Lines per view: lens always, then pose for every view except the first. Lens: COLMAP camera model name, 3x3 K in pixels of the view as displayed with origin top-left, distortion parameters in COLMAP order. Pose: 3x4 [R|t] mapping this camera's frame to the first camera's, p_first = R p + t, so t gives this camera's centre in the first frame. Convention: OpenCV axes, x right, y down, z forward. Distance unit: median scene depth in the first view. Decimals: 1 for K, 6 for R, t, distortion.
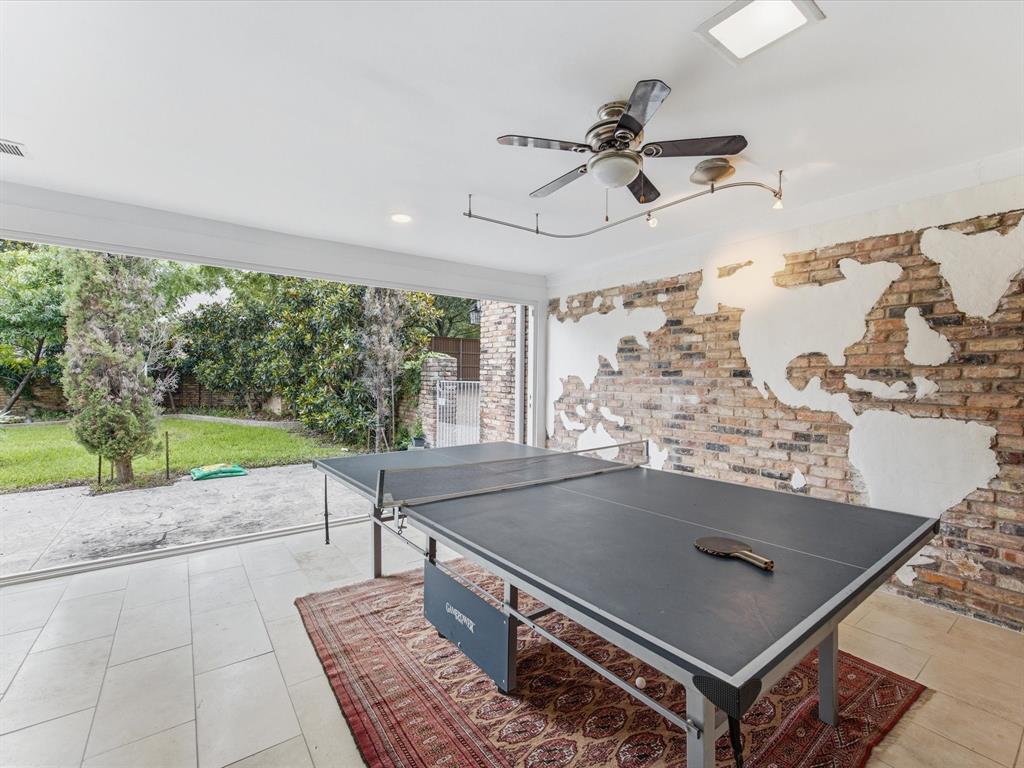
lens RADIAL K [[457.3, 0, 512.1], [0, 457.3, 384.0], [0, 0, 1]] dist [-0.009851, 0.002944]
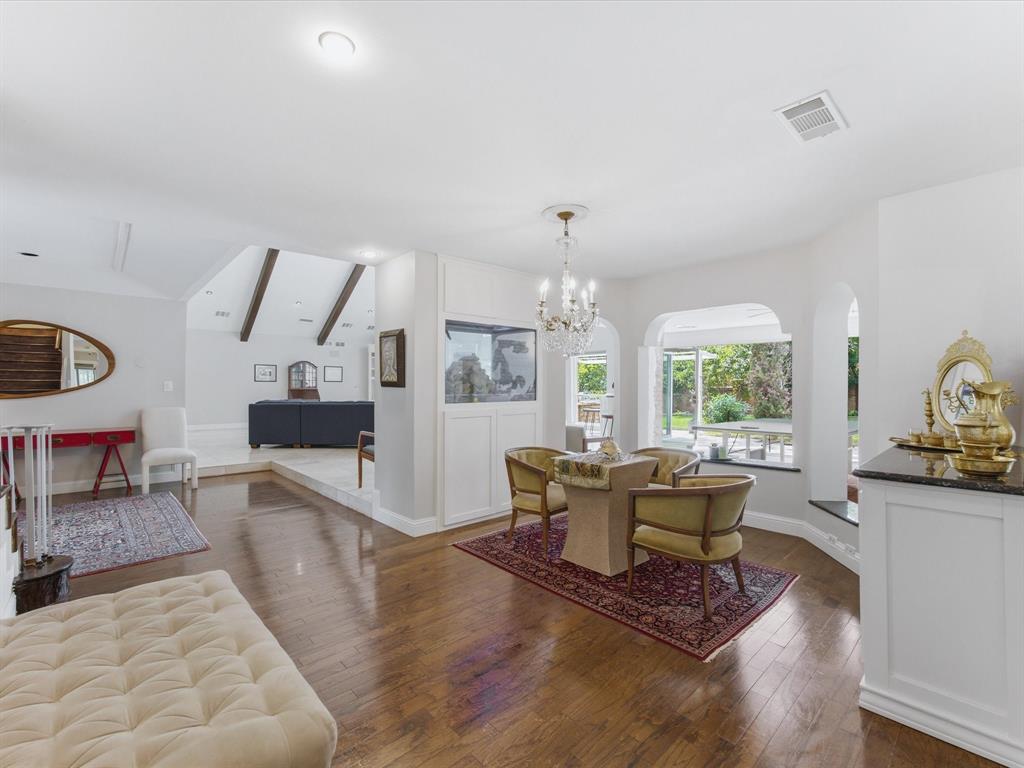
lens RADIAL K [[457.3, 0, 513.6], [0, 457.3, 387.4], [0, 0, 1]] dist [-0.009851, 0.002944]
pose [[0.117883, -0.009006, -0.992987, 1.017412], [-0.012666, 0.999864, -0.010573, 0.019036], [0.992947, 0.013824, 0.117753, -0.381345]]
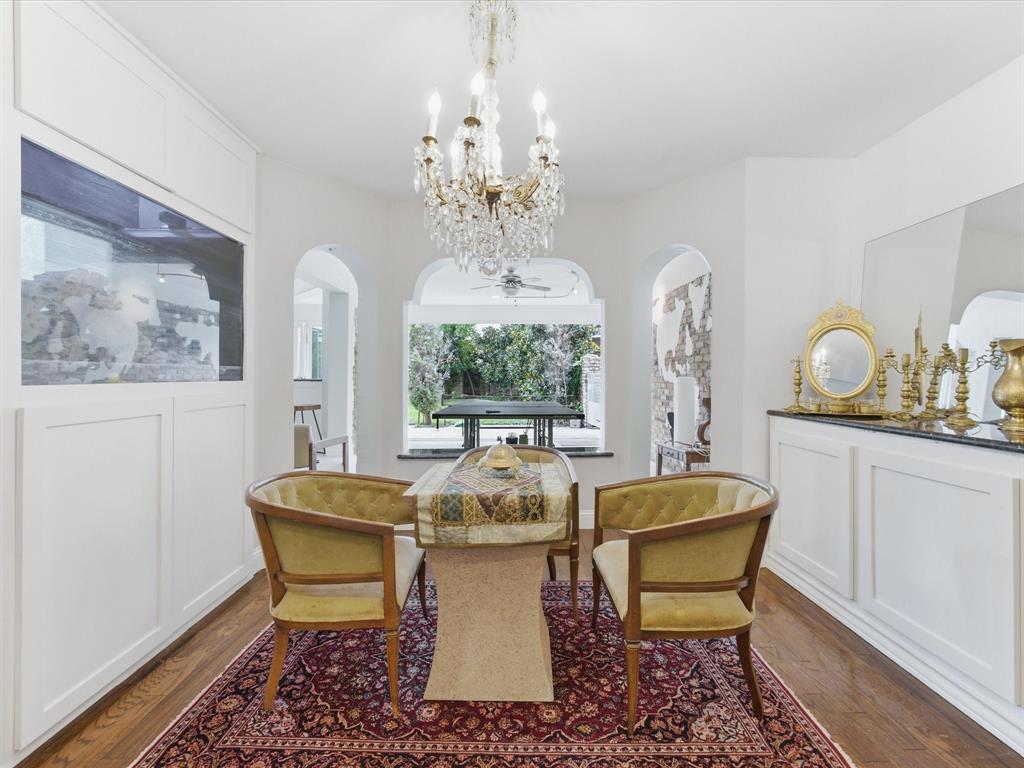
lens RADIAL K [[457.3, 0, 513.9], [0, 457.3, 379.7], [0, 0, 1]] dist [-0.009851, 0.002944]
pose [[0.815579, -0.005324, -0.578622, 0.647571], [-0.000717, 0.999948, -0.010210, 0.037175], [0.578646, 0.008742, 0.815532, -0.447745]]
